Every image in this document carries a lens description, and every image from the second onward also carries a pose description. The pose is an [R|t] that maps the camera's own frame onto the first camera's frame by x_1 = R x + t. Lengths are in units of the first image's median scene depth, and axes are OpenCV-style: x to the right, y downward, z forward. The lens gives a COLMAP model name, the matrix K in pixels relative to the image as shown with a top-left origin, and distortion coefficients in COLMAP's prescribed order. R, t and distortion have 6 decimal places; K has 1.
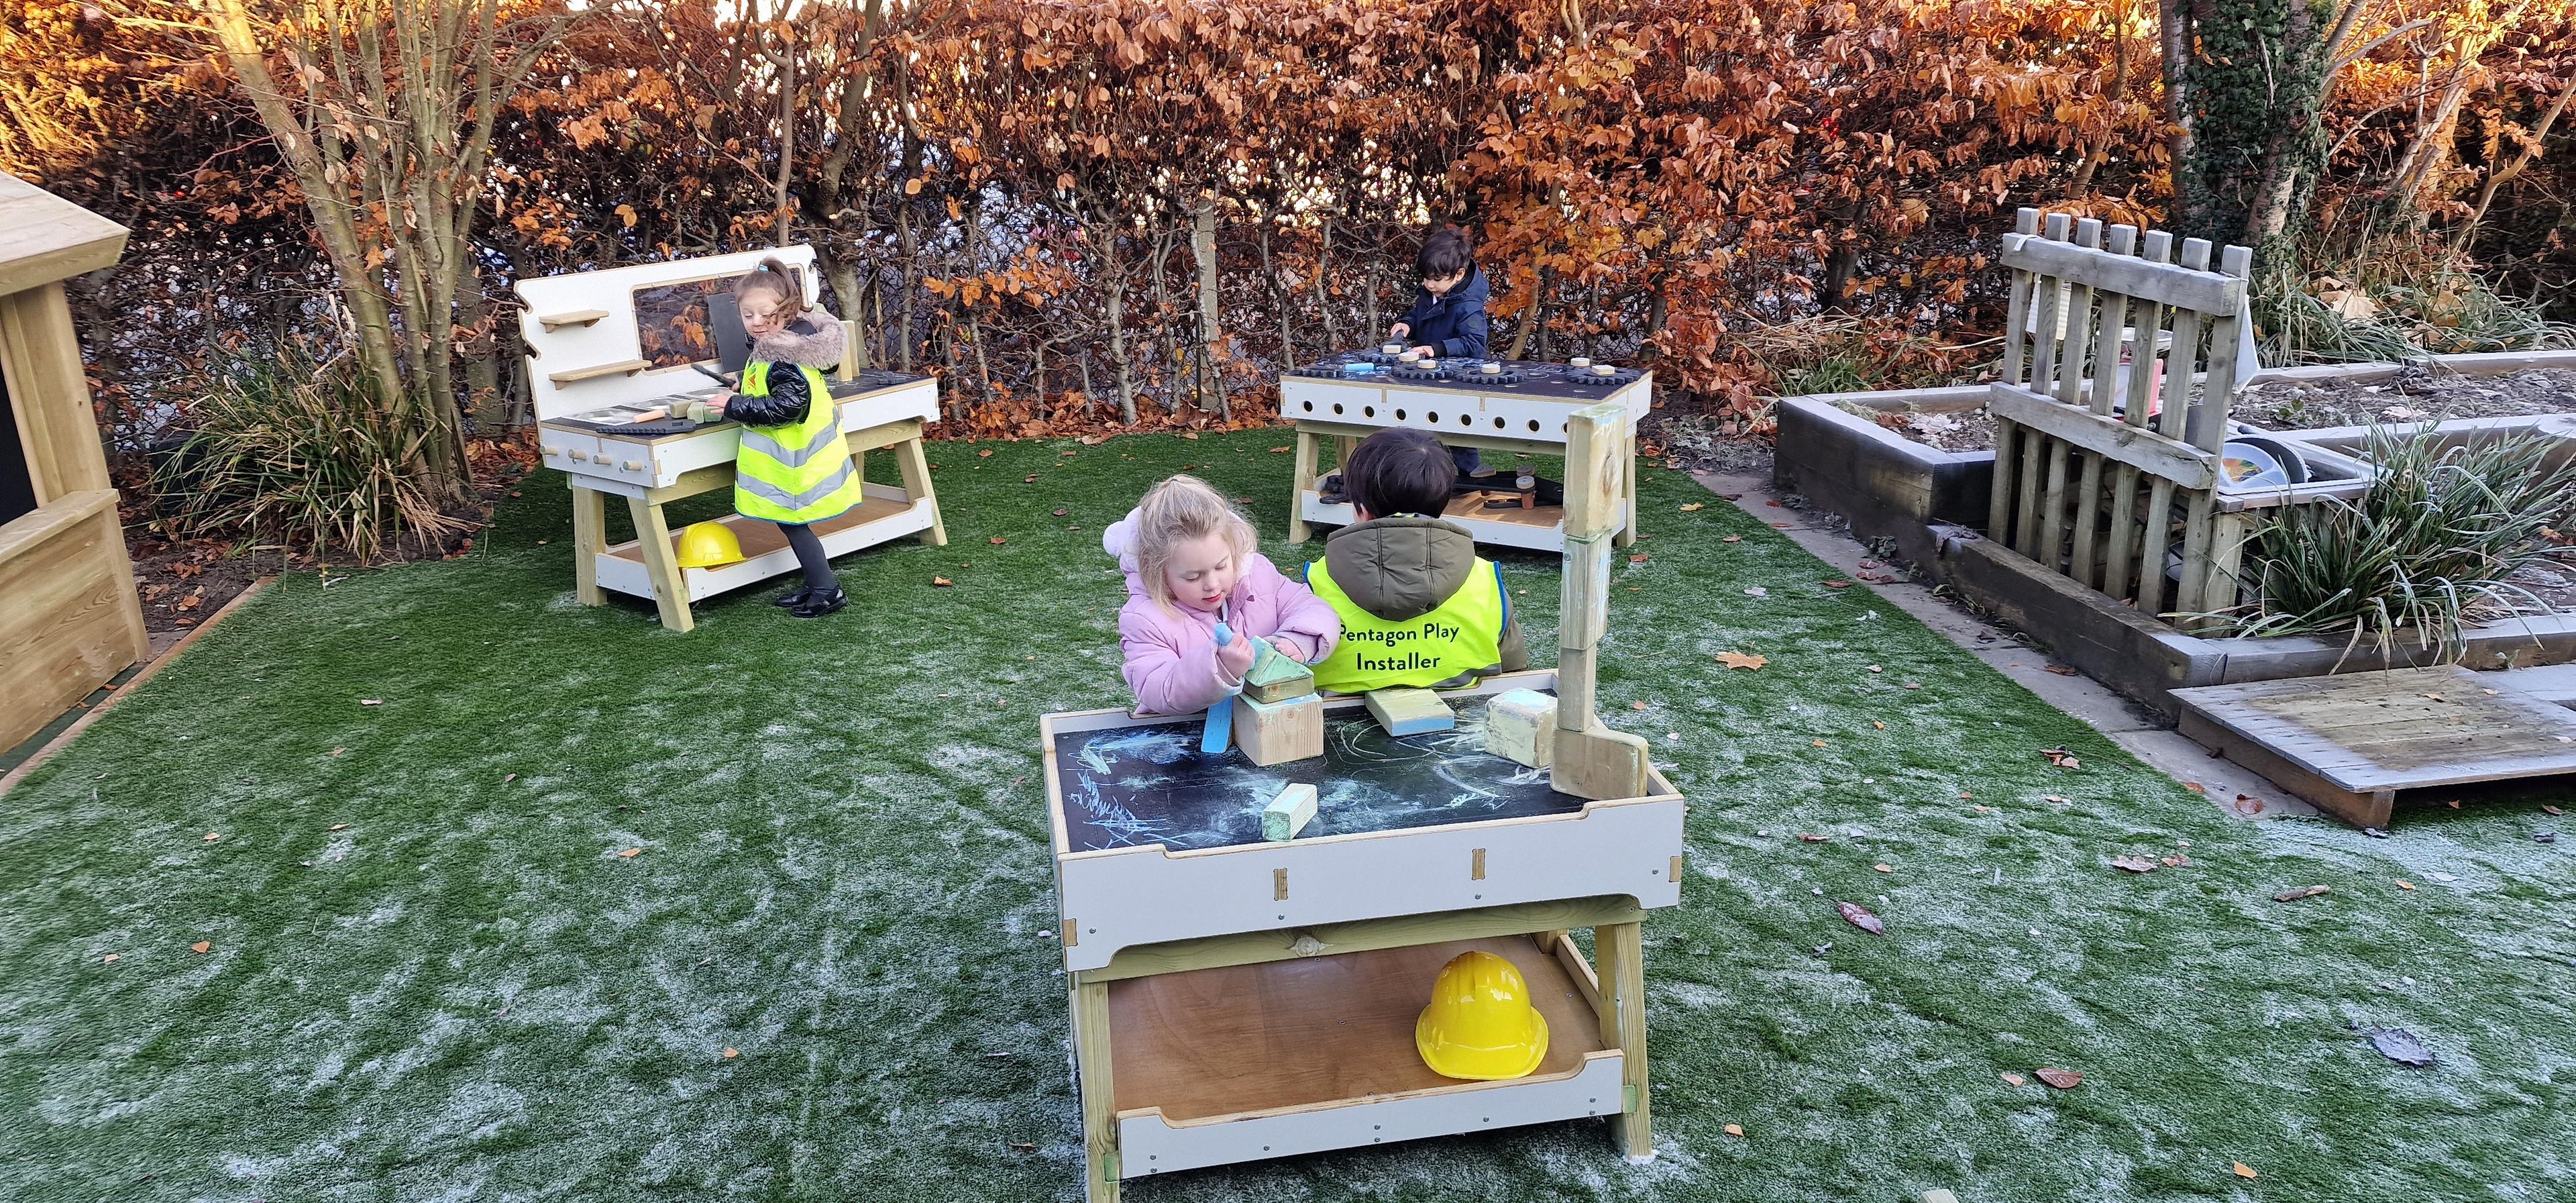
lens RADIAL K [[1726.5, 0, 1289.8], [0, 1726.5, 606.7], [0, 0, 1]] dist [0.073130, 0.000245]
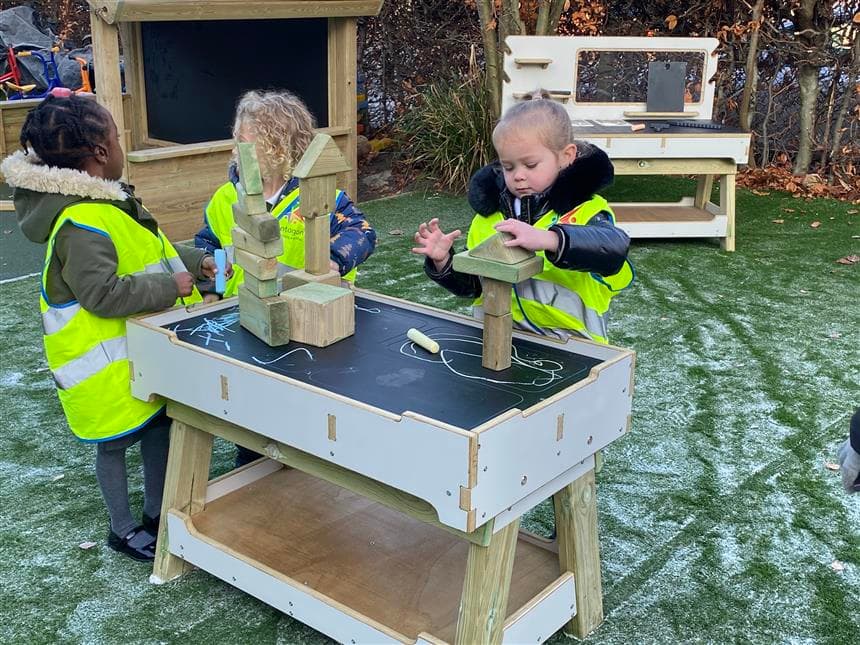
lens RADIAL K [[1094.8, 0, 426.7], [0, 1094.8, 320.4], [0, 0, 1]] dist [0.008673, 0.000000]
pose [[0.642877, 0.261290, -0.720026, 0.344584], [-0.266177, 0.957643, 0.109862, -0.015884], [0.718233, 0.121026, 0.685196, 0.242360]]
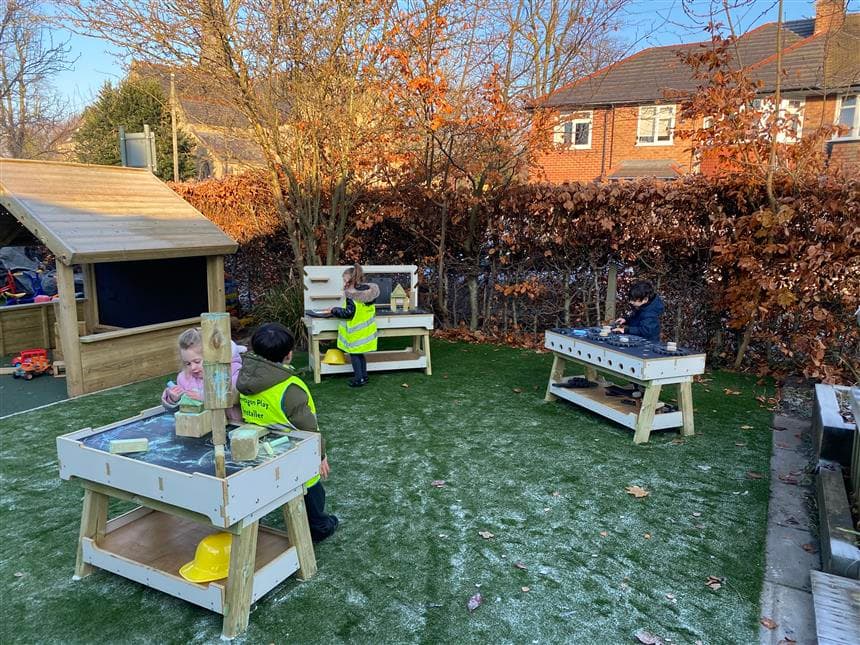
lens RADIAL K [[658.7, 0, 438.8], [0, 658.7, 328.9], [0, 0, 1]] dist [0.042803, -0.033697]
pose [[0.788774, 0.137887, -0.599018, 0.478626], [-0.219633, 0.973405, -0.065142, -0.048698], [0.574105, 0.182946, 0.798082, 0.200254]]
